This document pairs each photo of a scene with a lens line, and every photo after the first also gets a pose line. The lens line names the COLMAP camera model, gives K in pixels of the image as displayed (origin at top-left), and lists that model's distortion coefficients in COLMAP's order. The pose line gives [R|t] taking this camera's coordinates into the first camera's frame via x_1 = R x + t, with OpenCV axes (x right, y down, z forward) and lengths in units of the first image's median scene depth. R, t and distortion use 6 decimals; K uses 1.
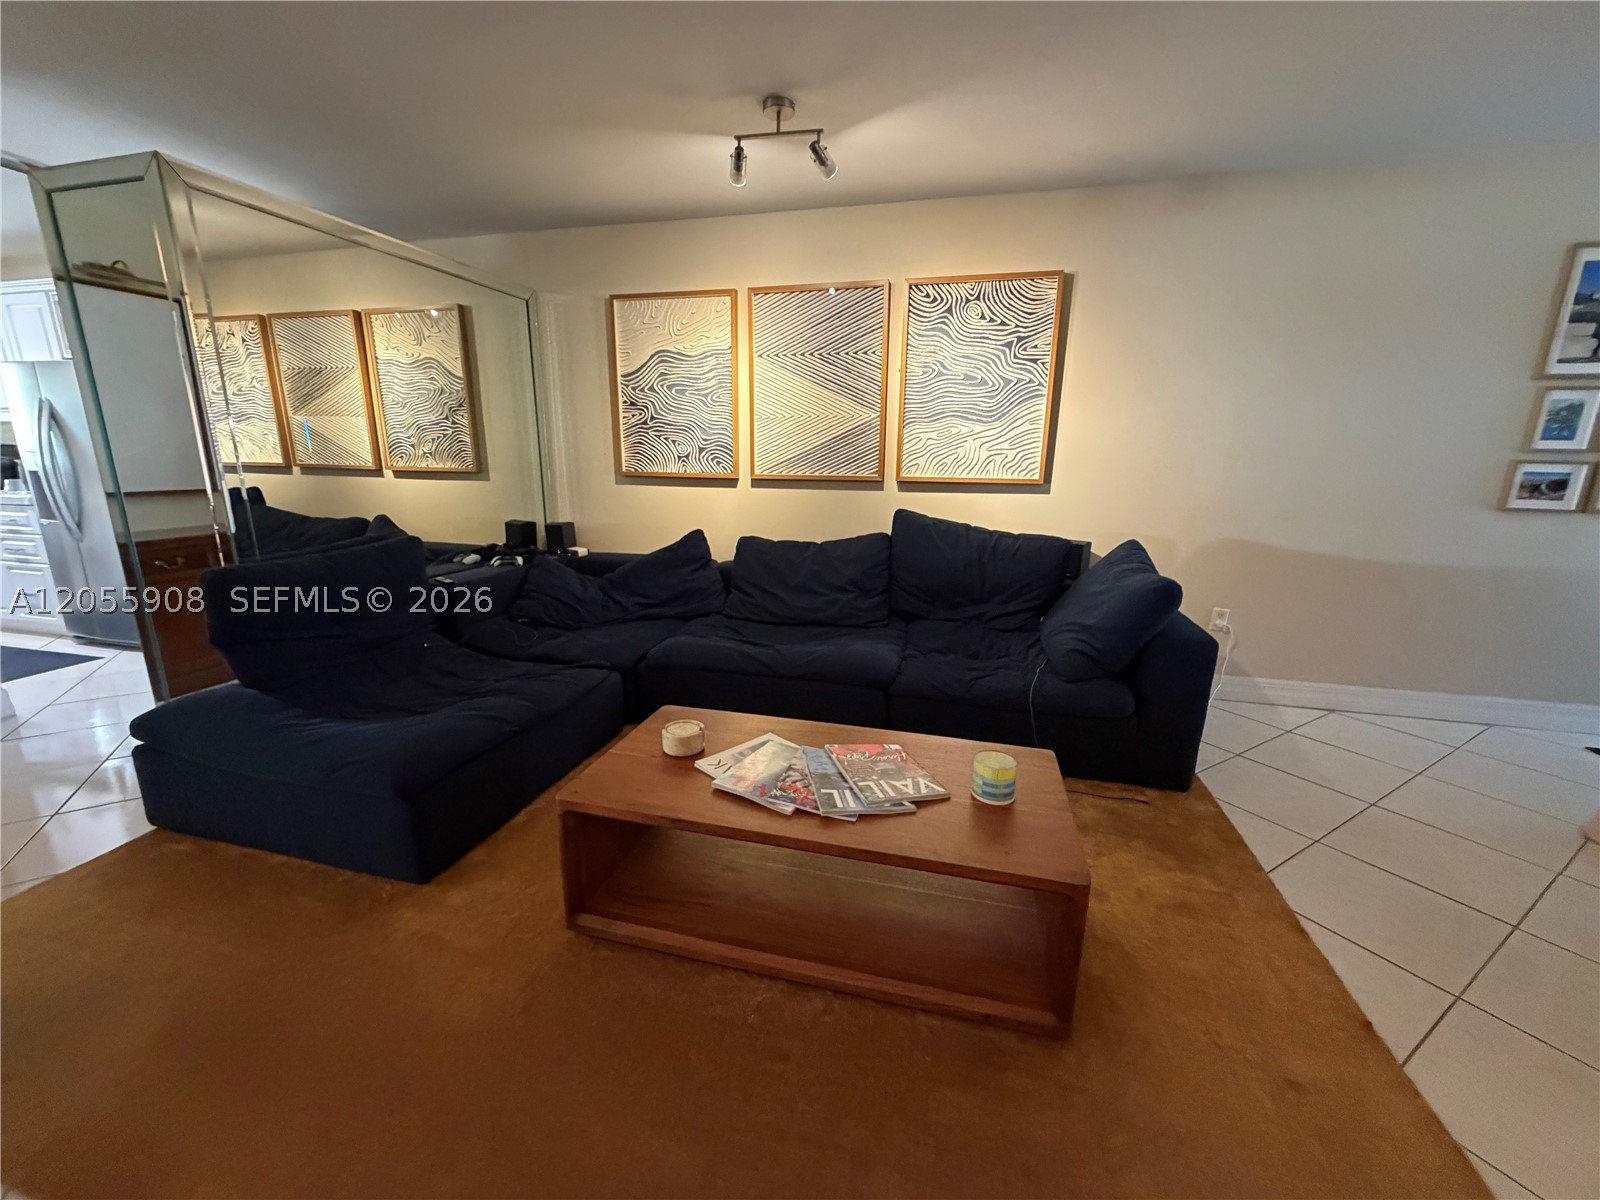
lens RADIAL K [[641.9, 0, 798.2], [0, 641.9, 599.5], [0, 0, 1]] dist [-0.001488, 0.000704]
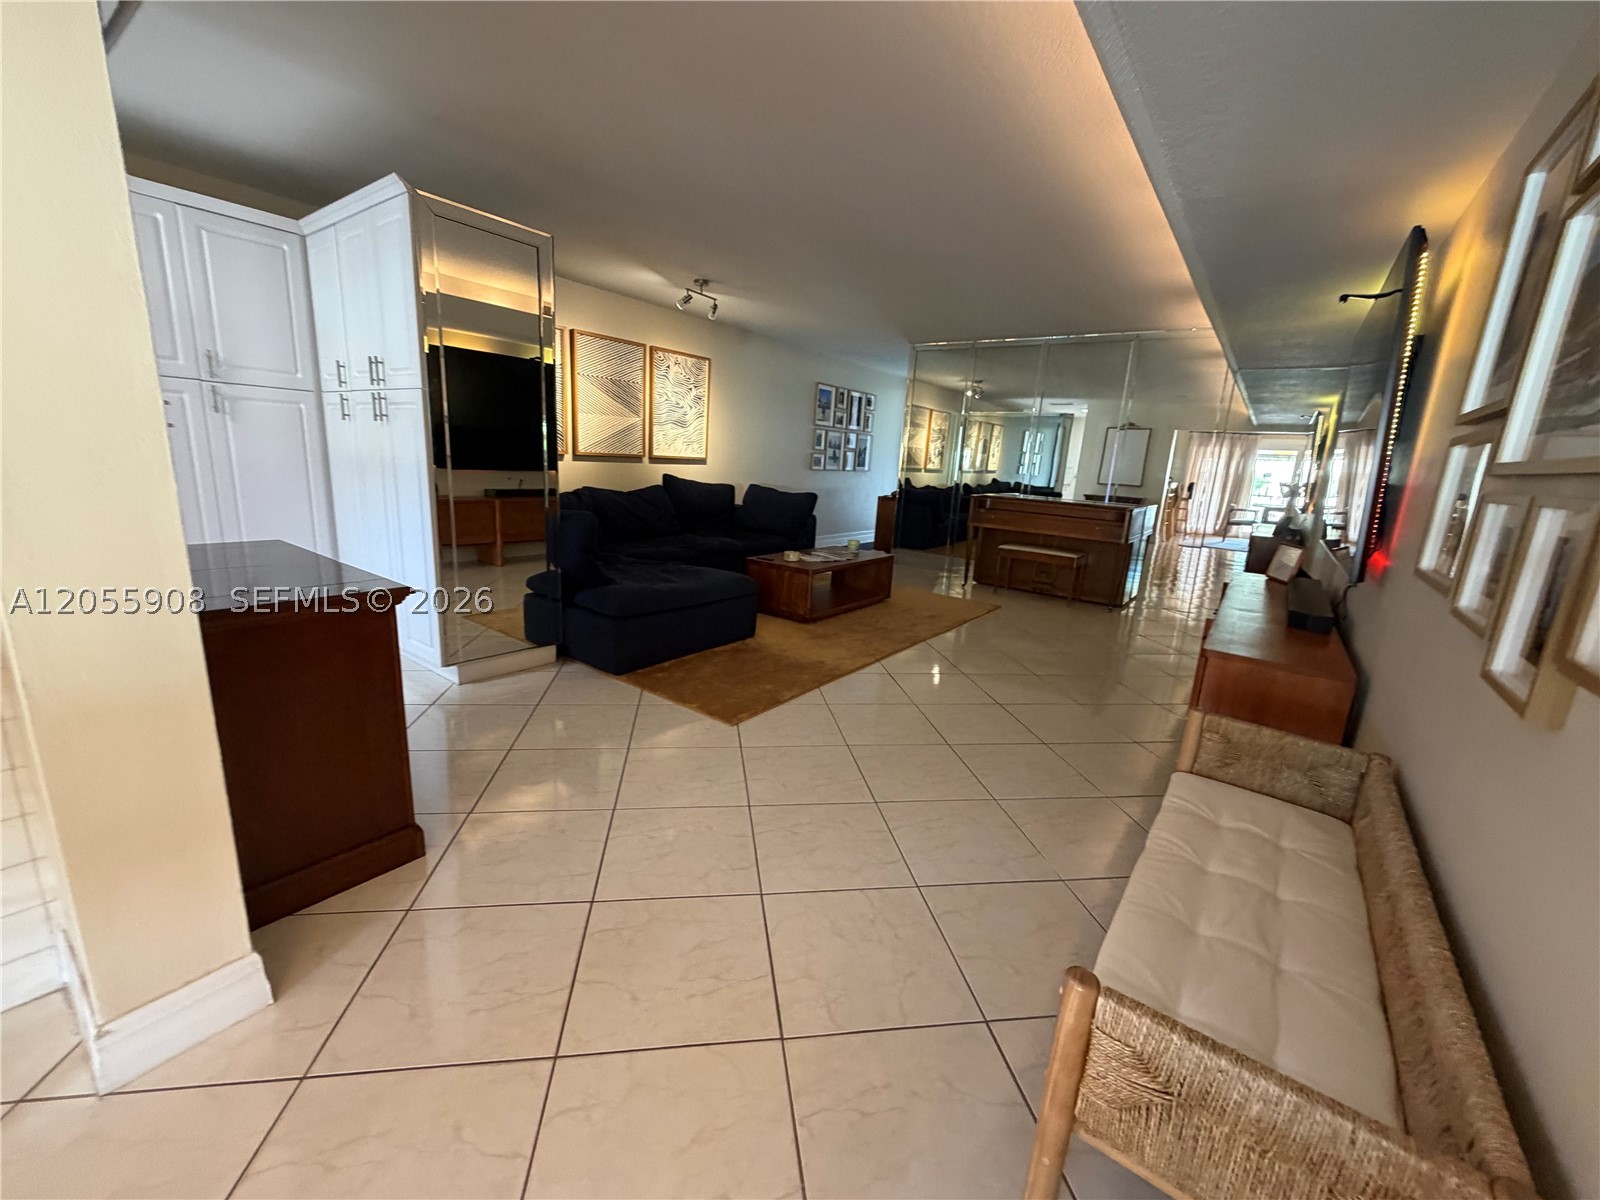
lens RADIAL K [[641.9, 0, 795.5], [0, 641.9, 603.4], [0, 0, 1]] dist [-0.001488, 0.000704]
pose [[0.381741, -0.197164, 0.902995, -1.433017], [0.150665, 0.977189, 0.149670, 0.003788], [-0.911907, 0.078914, 0.402739, -0.043840]]
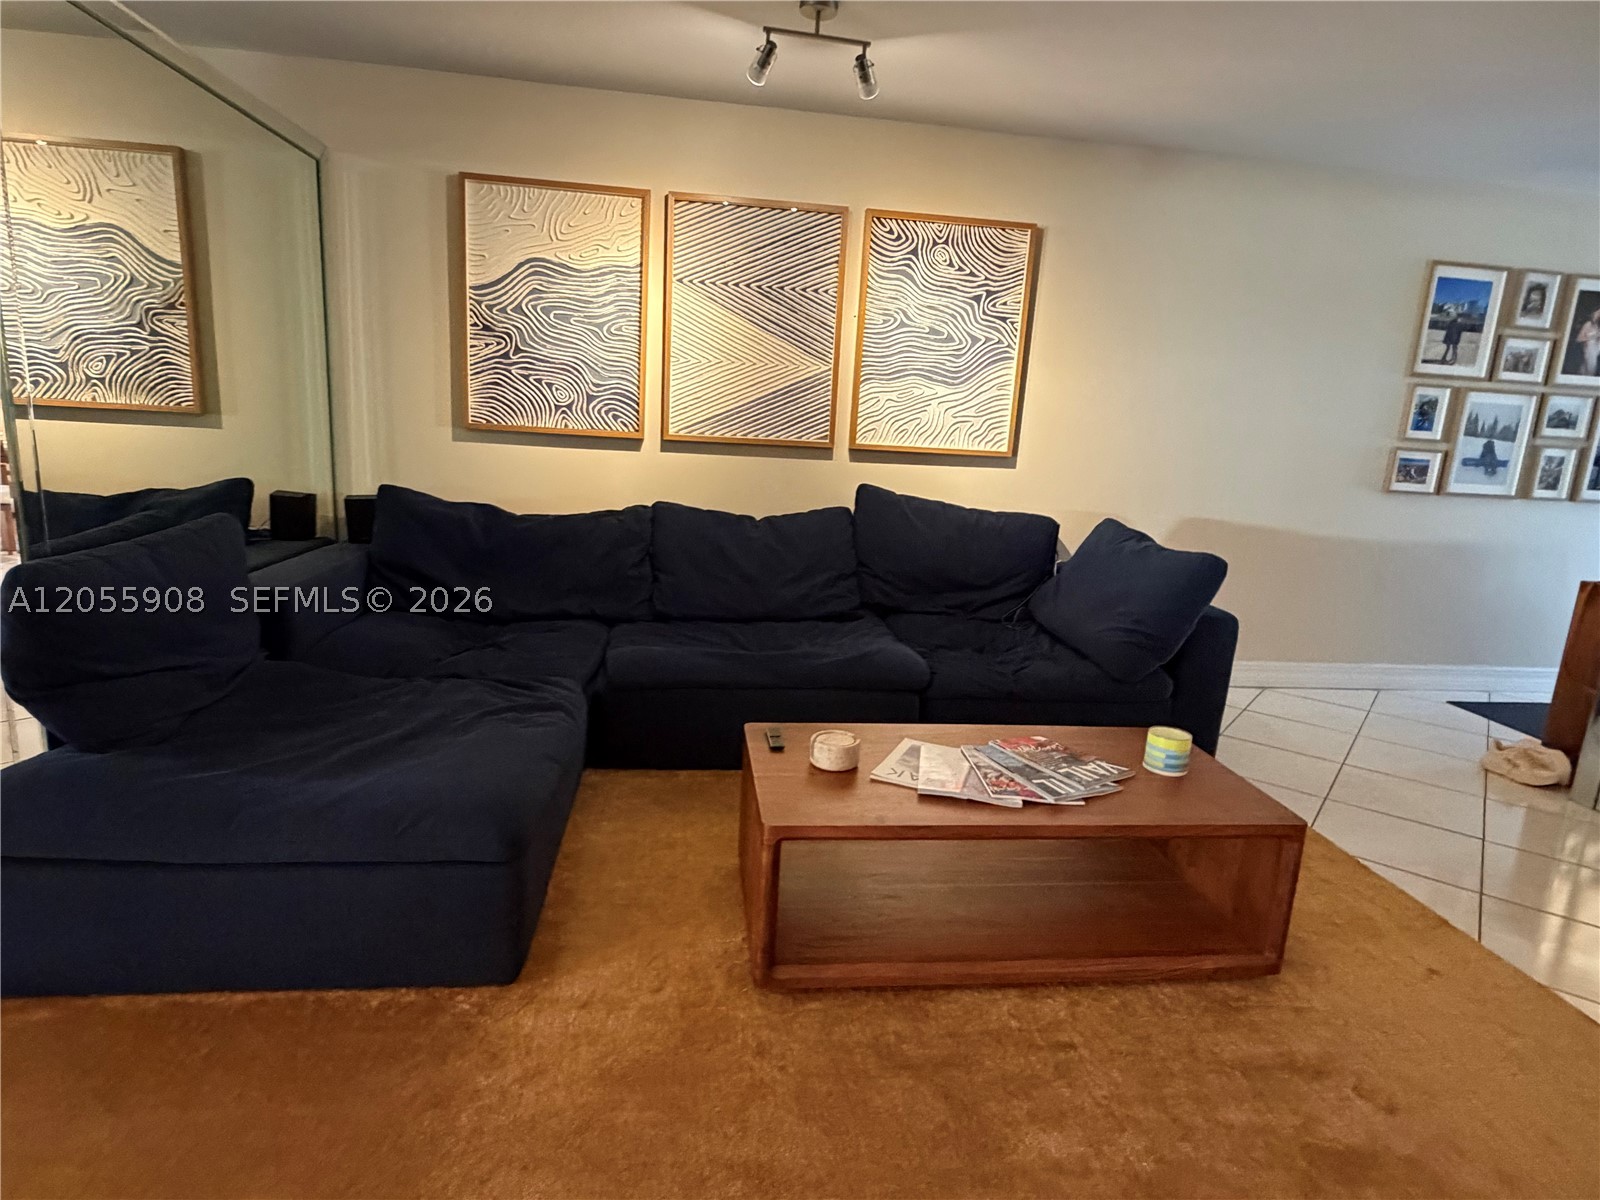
lens RADIAL K [[906.3, 0, 800.3], [0, 906.3, 597.3], [0, 0, 1]] dist [0.001762, 0.000020]
pose [[0.927083, -0.033162, 0.373387, -0.364741], [0.036754, 0.999321, -0.002504, 0.007384], [-0.373050, 0.016045, 0.927672, -0.057057]]
